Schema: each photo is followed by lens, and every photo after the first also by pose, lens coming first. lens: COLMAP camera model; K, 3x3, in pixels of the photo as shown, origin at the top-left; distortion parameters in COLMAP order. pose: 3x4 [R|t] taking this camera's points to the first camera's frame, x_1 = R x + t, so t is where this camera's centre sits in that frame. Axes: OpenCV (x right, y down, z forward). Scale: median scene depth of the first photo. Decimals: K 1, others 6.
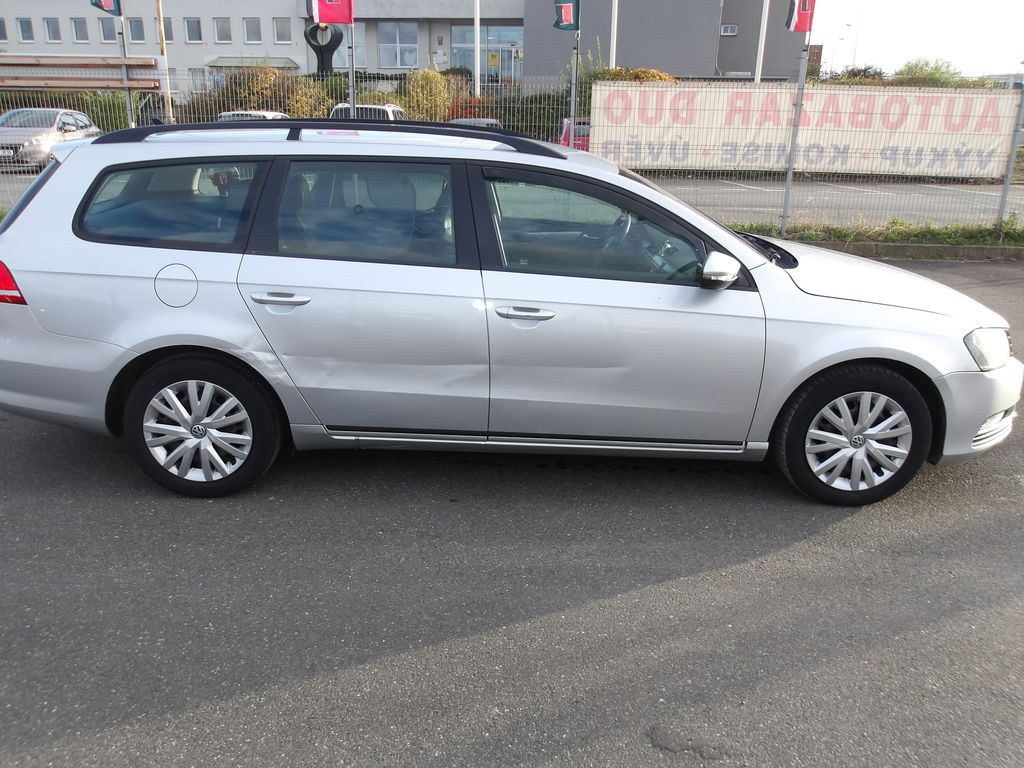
lens RADIAL K [[842.6, 0, 530.0], [0, 842.6, 395.4], [0, 0, 1]] dist [-0.019433, 0.003483]
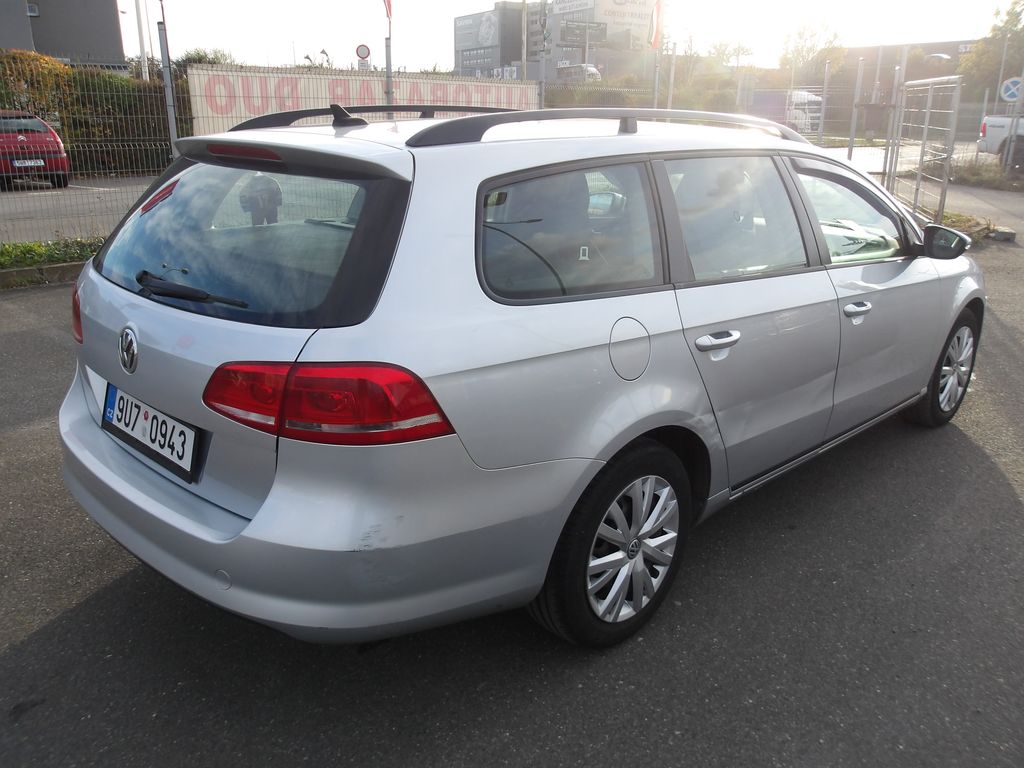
lens RADIAL K [[855.3, 0, 512.0], [0, 855.3, 384.0], [0, 0, 1]] dist [-0.005061, 0.010947]
pose [[0.737787, -0.219022, 0.638514, -0.892343], [0.222475, 0.971946, 0.076331, -0.168139], [-0.637319, 0.085738, 0.765816, 0.498919]]
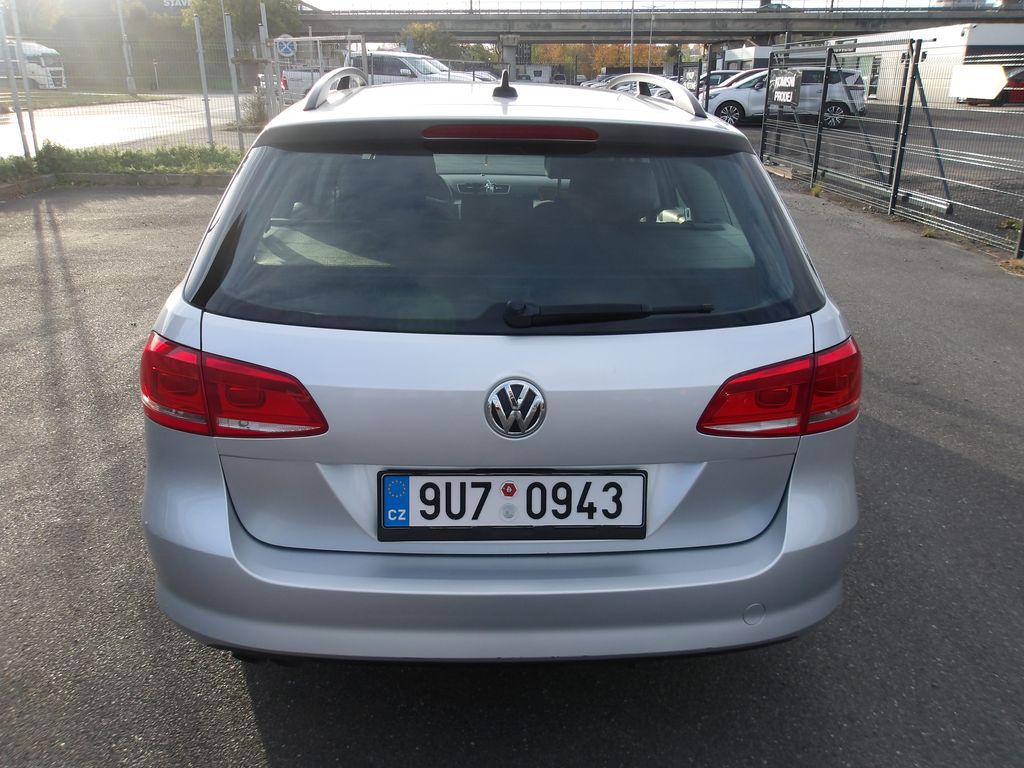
lens RADIAL K [[855.3, 0, 512.0], [0, 855.3, 384.0], [0, 0, 1]] dist [-0.005061, 0.010947]
pose [[0.016326, -0.361779, 0.932121, -1.076807], [0.311666, 0.887640, 0.339056, -0.334013], [-0.950052, 0.284975, 0.127246, 0.968704]]
